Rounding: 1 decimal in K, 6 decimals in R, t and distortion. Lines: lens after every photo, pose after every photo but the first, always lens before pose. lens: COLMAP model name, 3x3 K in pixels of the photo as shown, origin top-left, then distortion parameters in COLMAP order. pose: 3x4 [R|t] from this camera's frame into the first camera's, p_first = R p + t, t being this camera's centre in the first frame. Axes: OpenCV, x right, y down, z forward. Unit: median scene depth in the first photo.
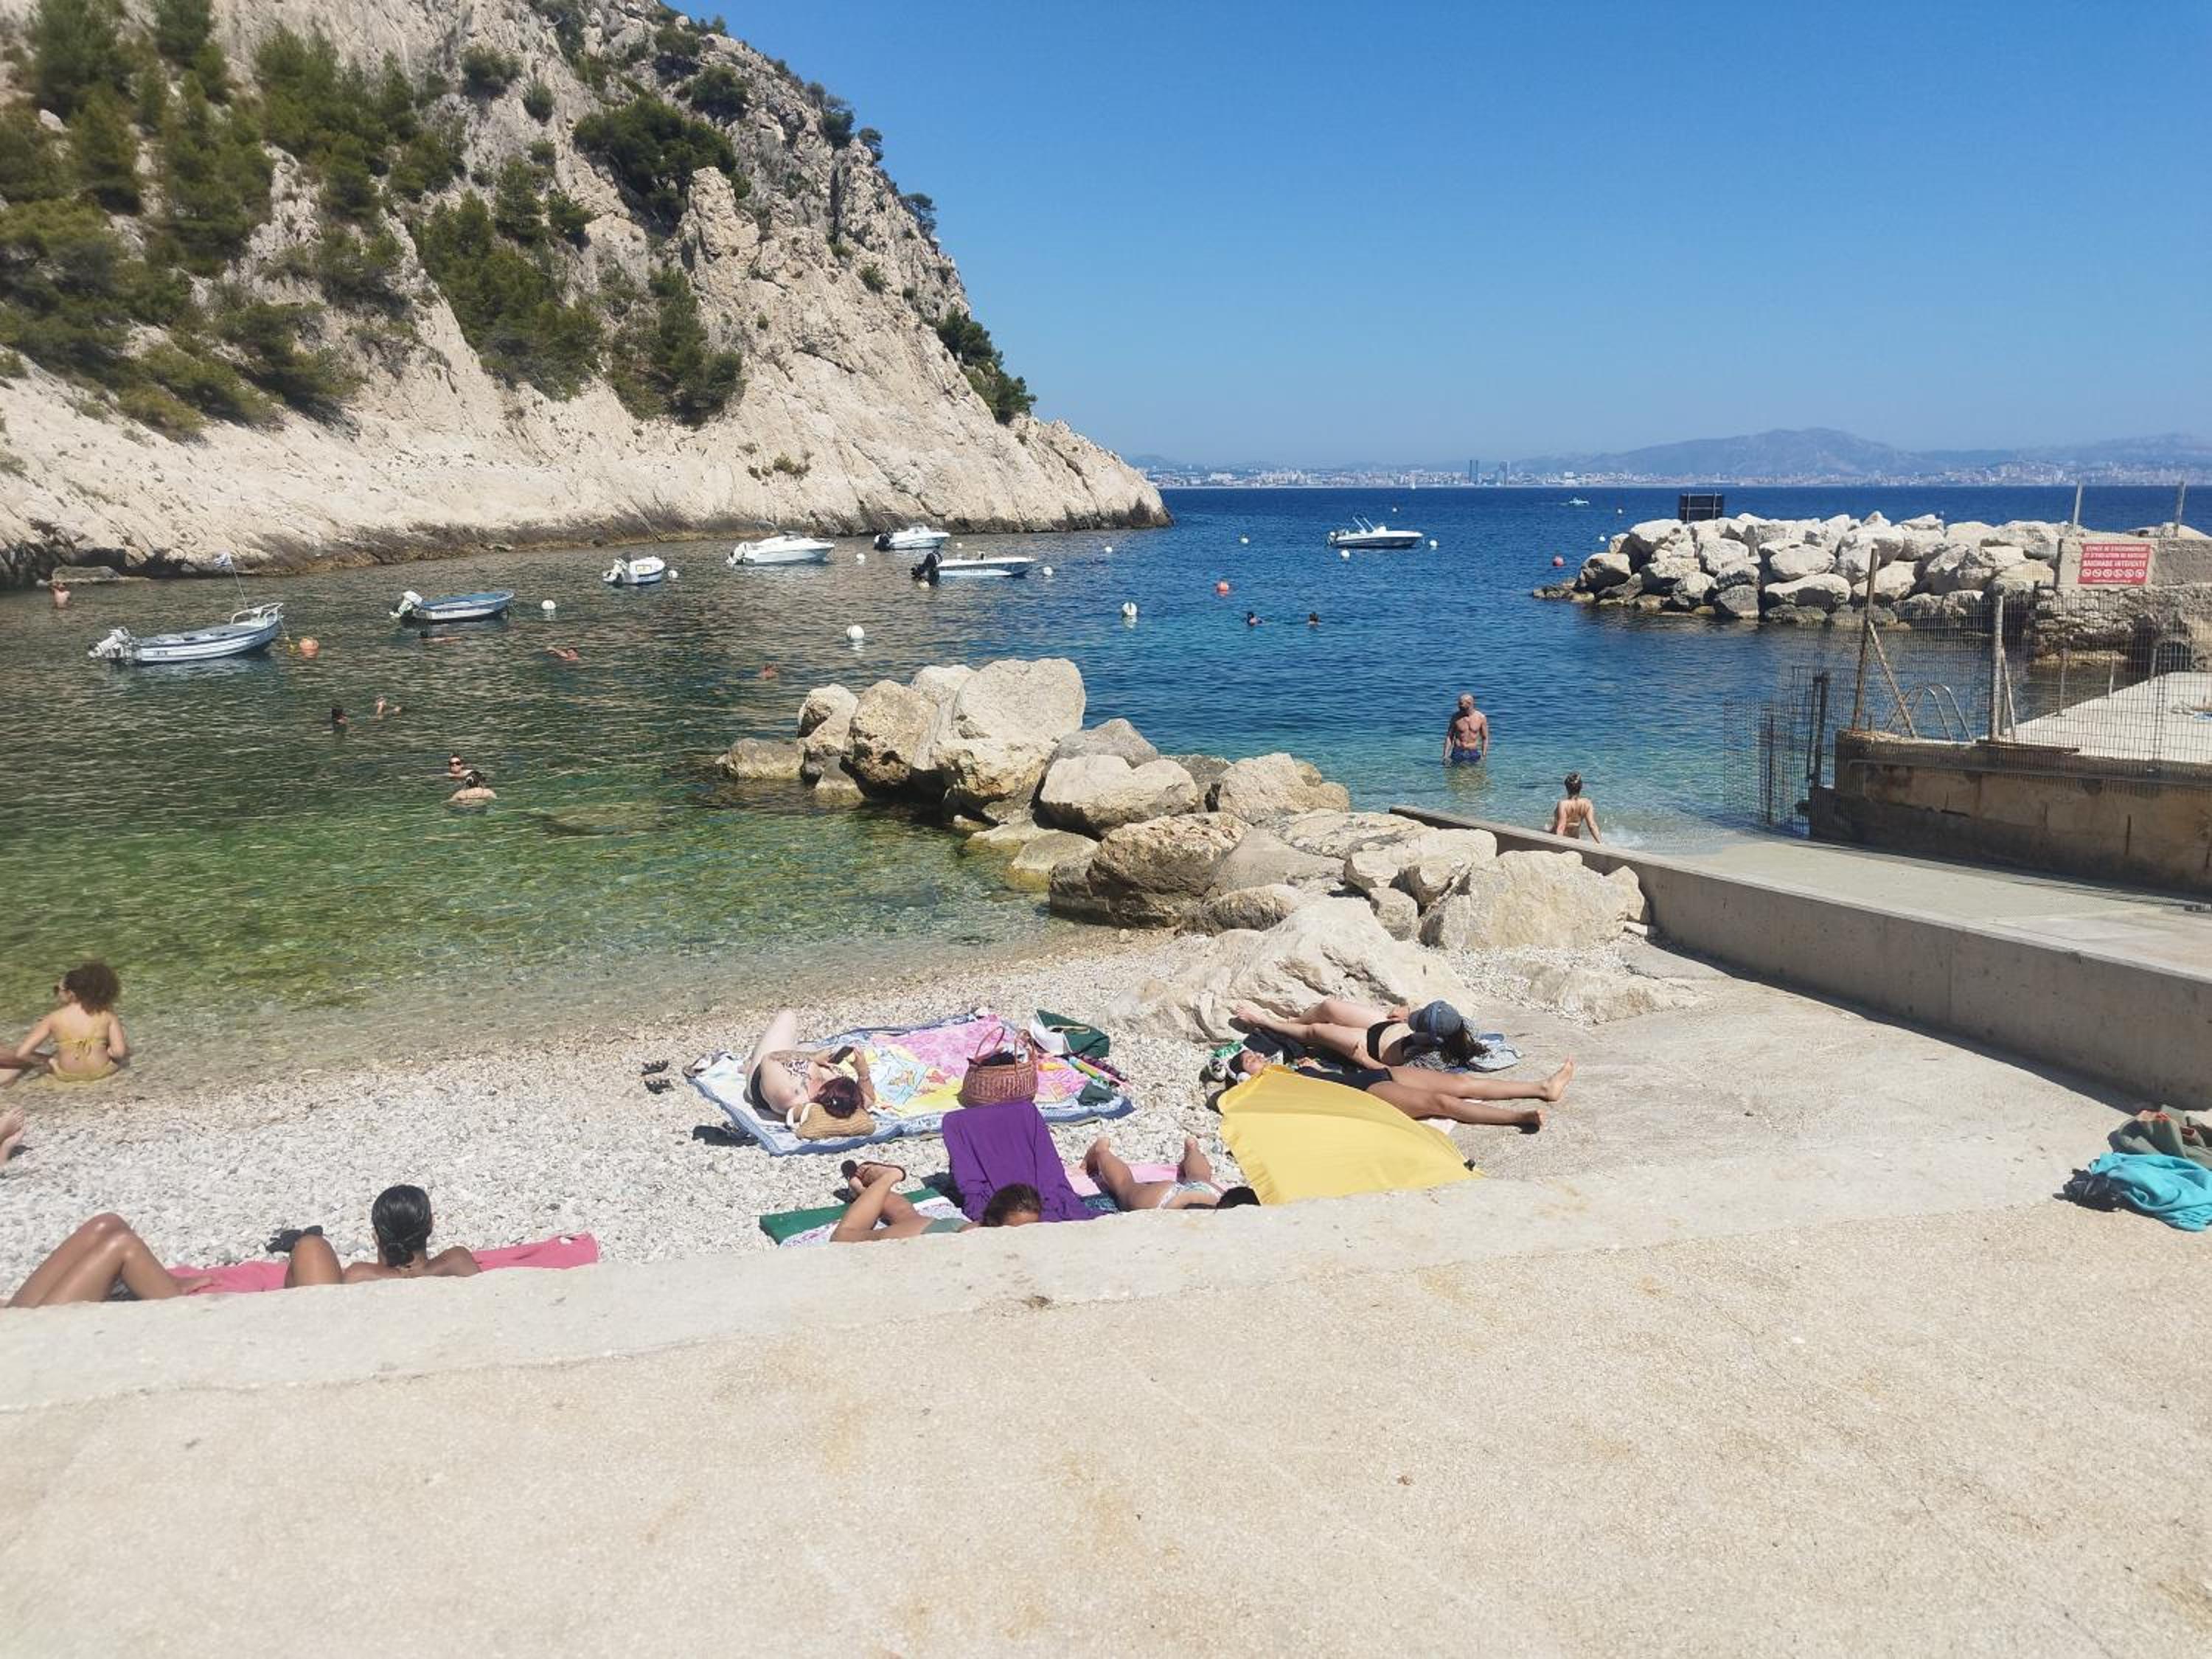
lens RADIAL K [[1558.7, 0, 1083.6], [0, 1558.7, 811.0], [0, 0, 1]] dist [0.021594, -0.021737]
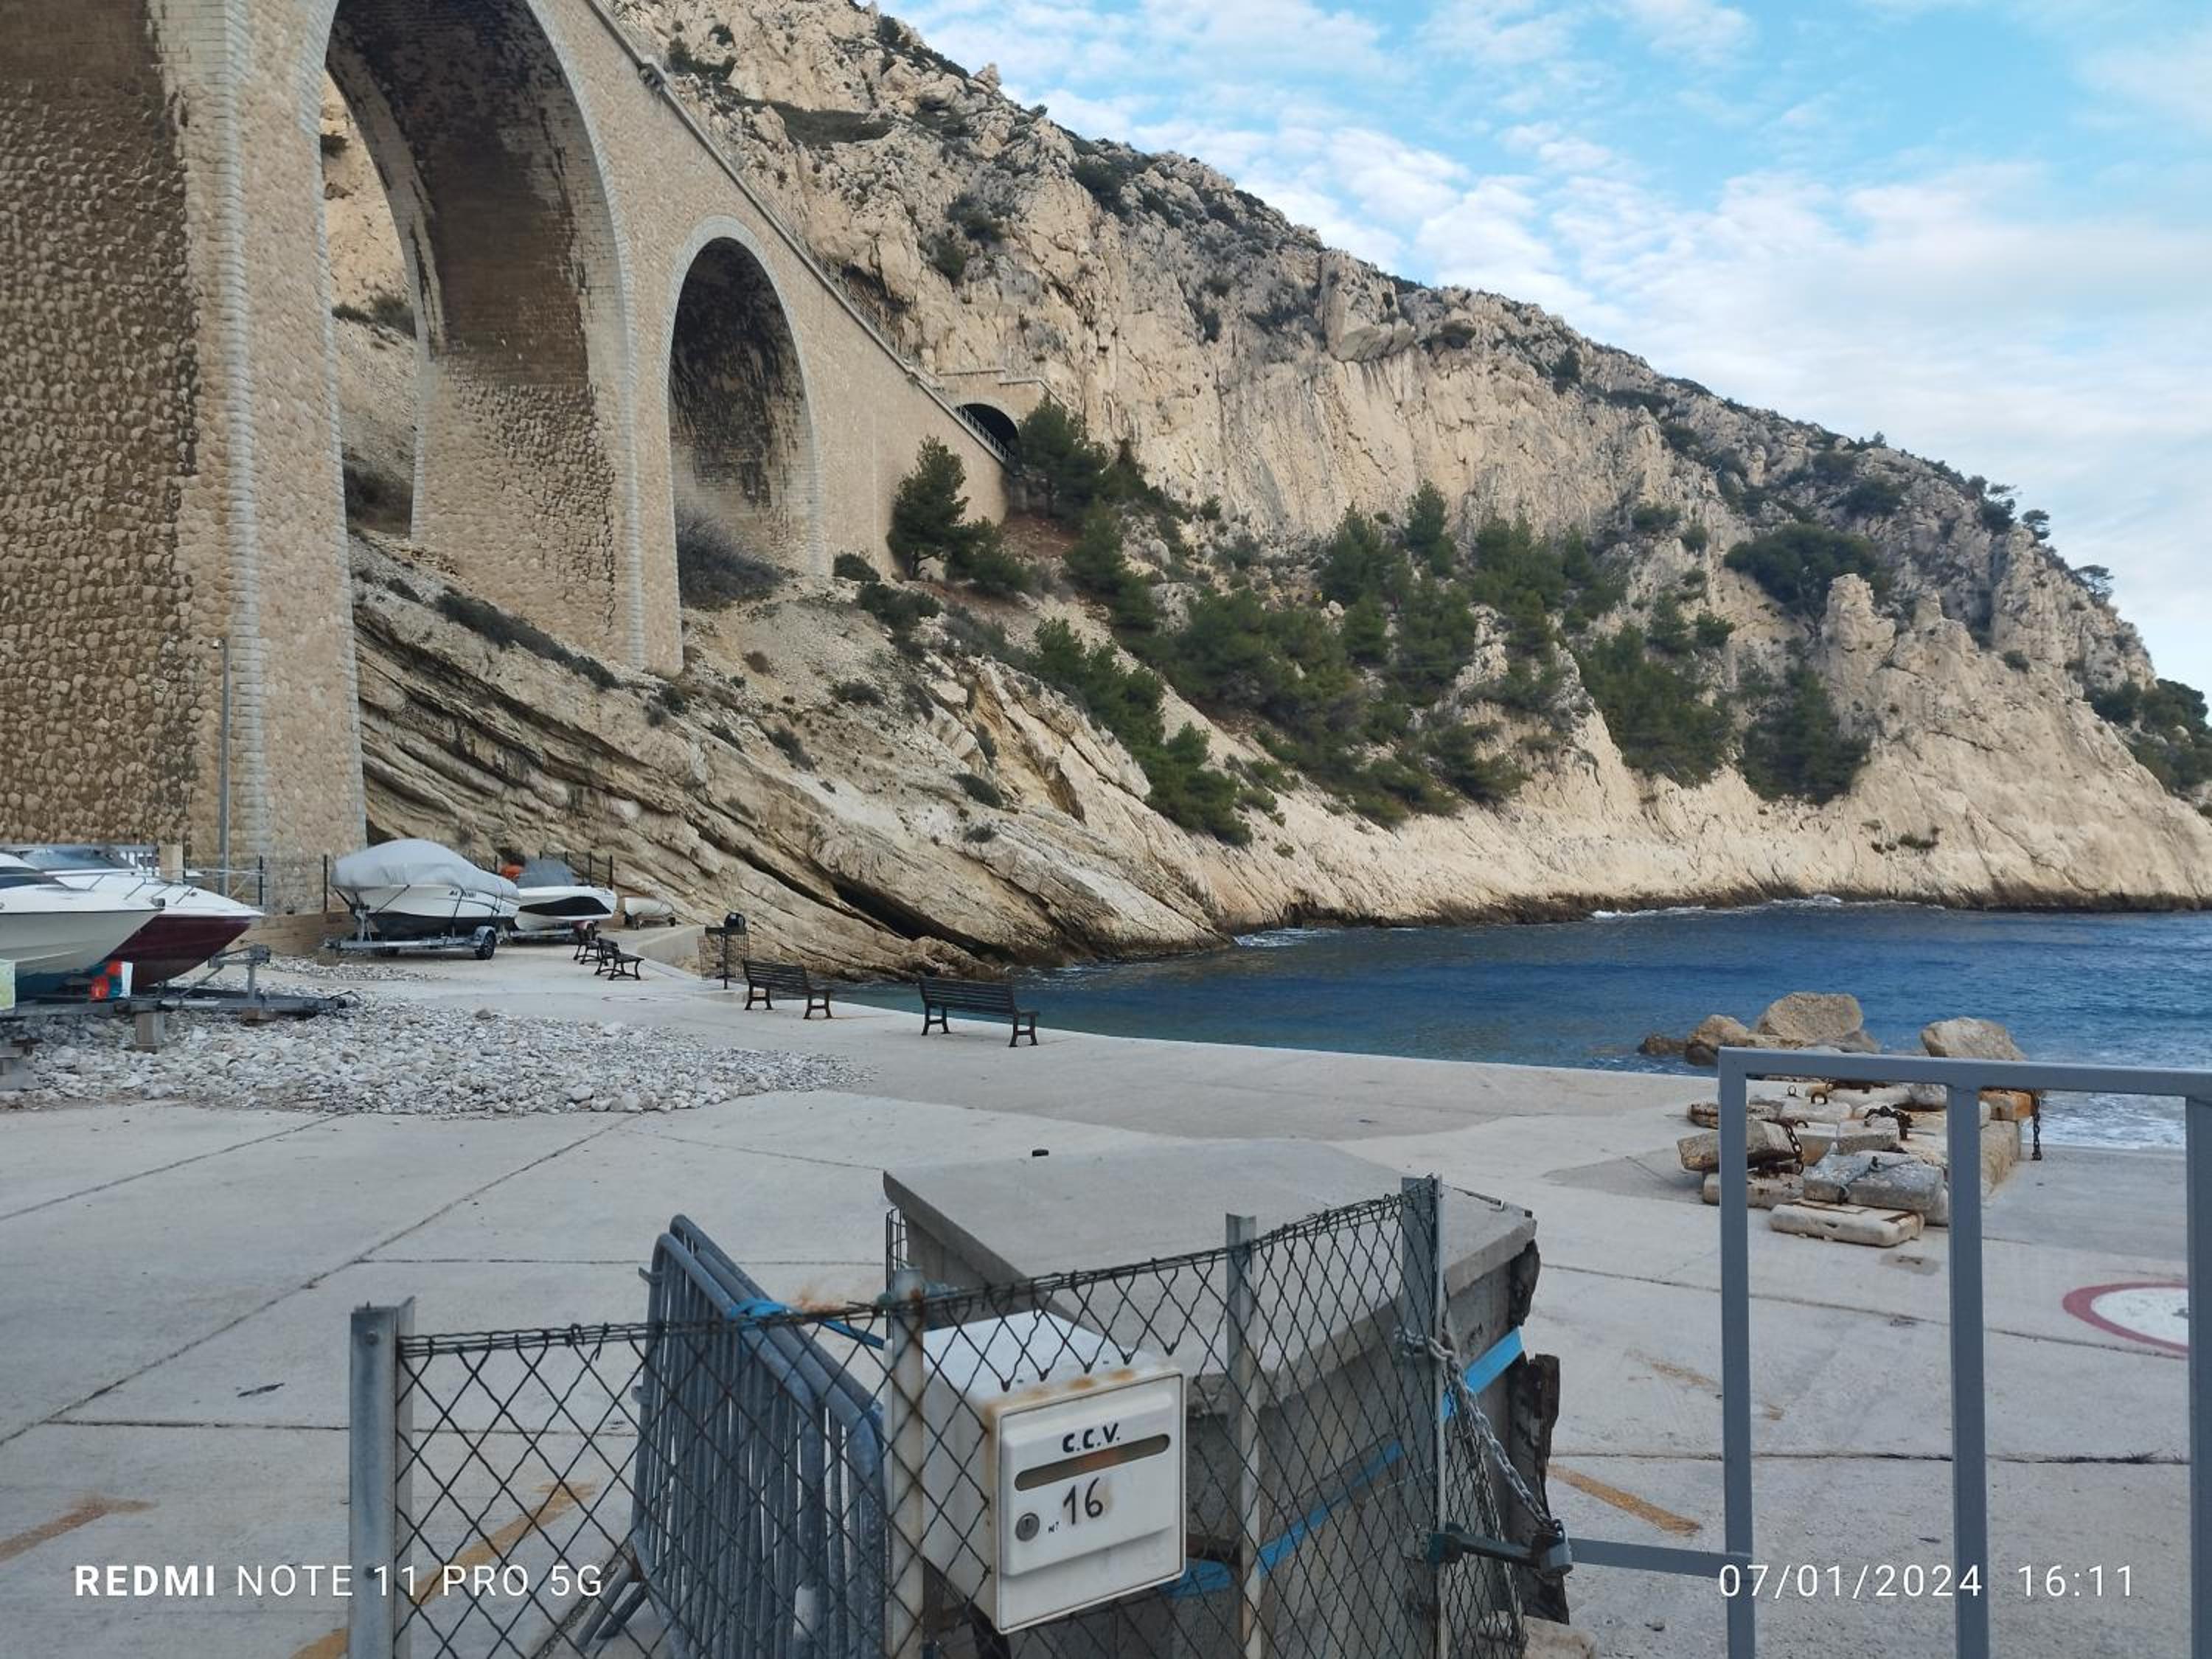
lens RADIAL K [[1558.7, 0, 1083.9], [0, 1558.7, 840.8], [0, 0, 1]] dist [0.021594, -0.021737]
pose [[0.756631, -0.001968, -0.653839, 0.097576], [-0.134155, 0.978253, -0.158191, 0.021471], [0.639931, 0.207408, 0.739913, -0.155510]]
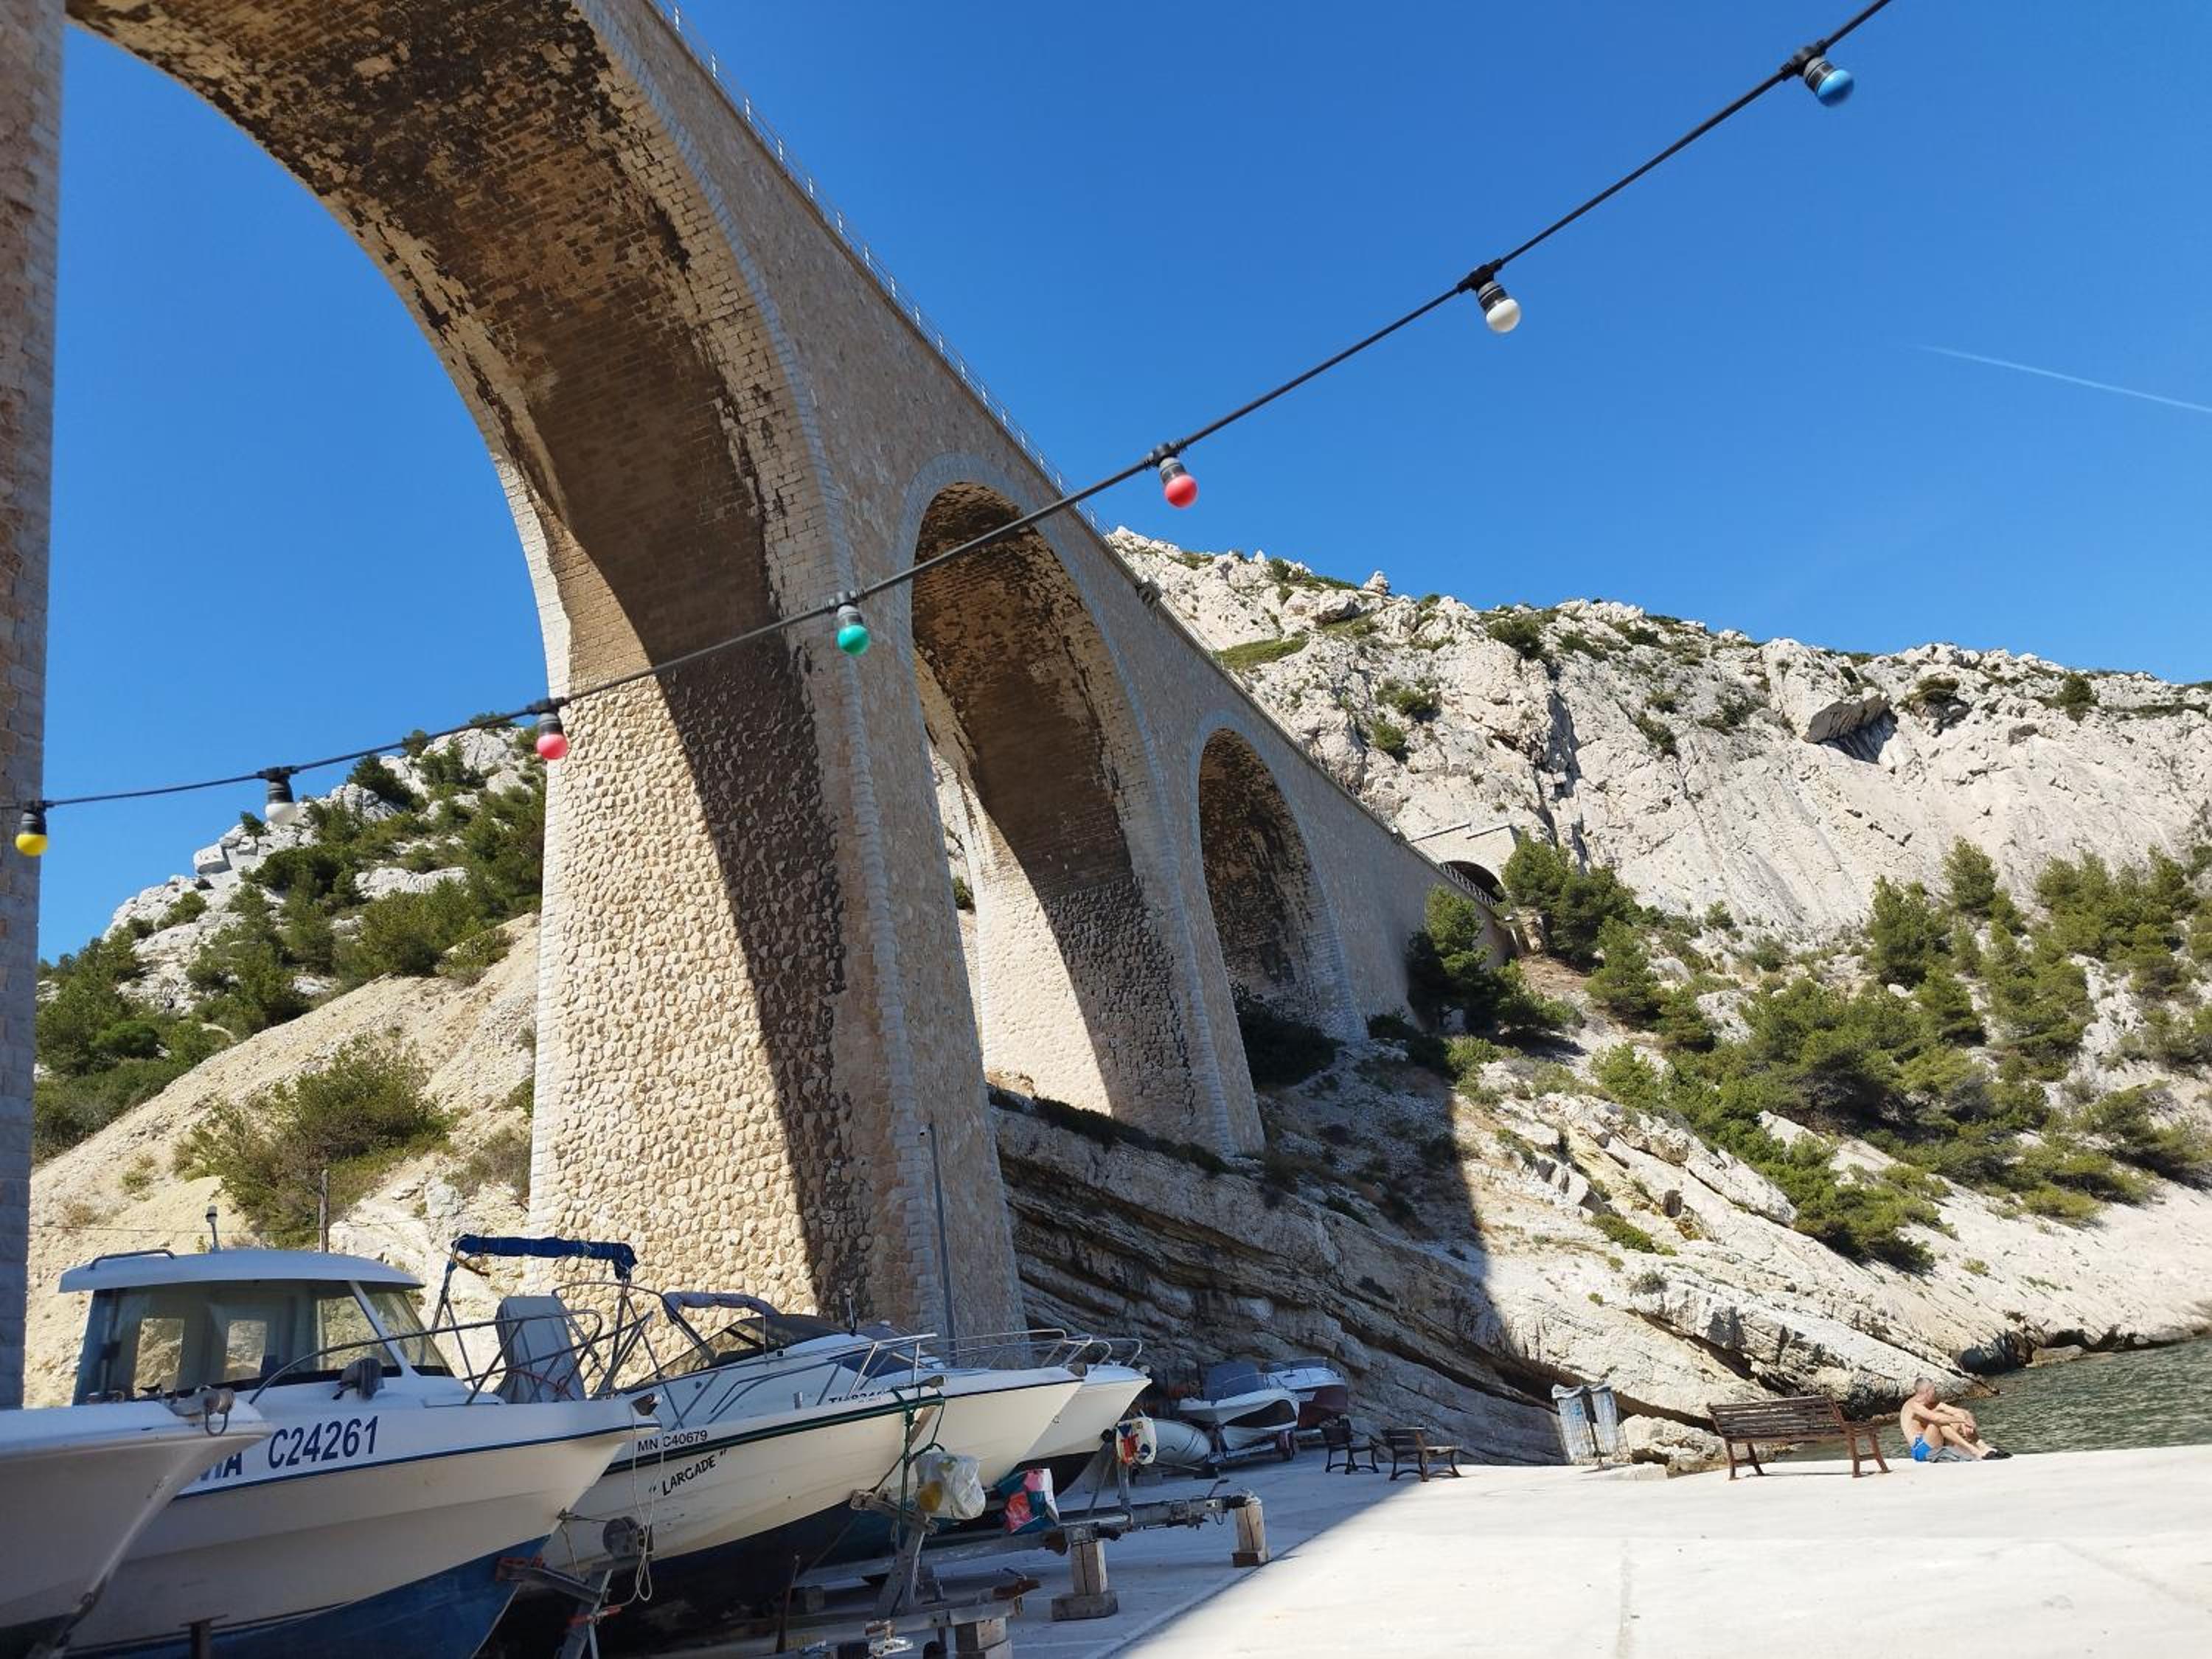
lens RADIAL K [[1558.7, 0, 1112.5], [0, 1558.7, 833.0], [0, 0, 1]] dist [0.021594, -0.021737]
pose [[0.535648, -0.359850, -0.763930, 0.008279], [-0.037499, 0.893628, -0.447238, 0.033591], [0.843608, 0.268209, 0.465176, -0.159092]]
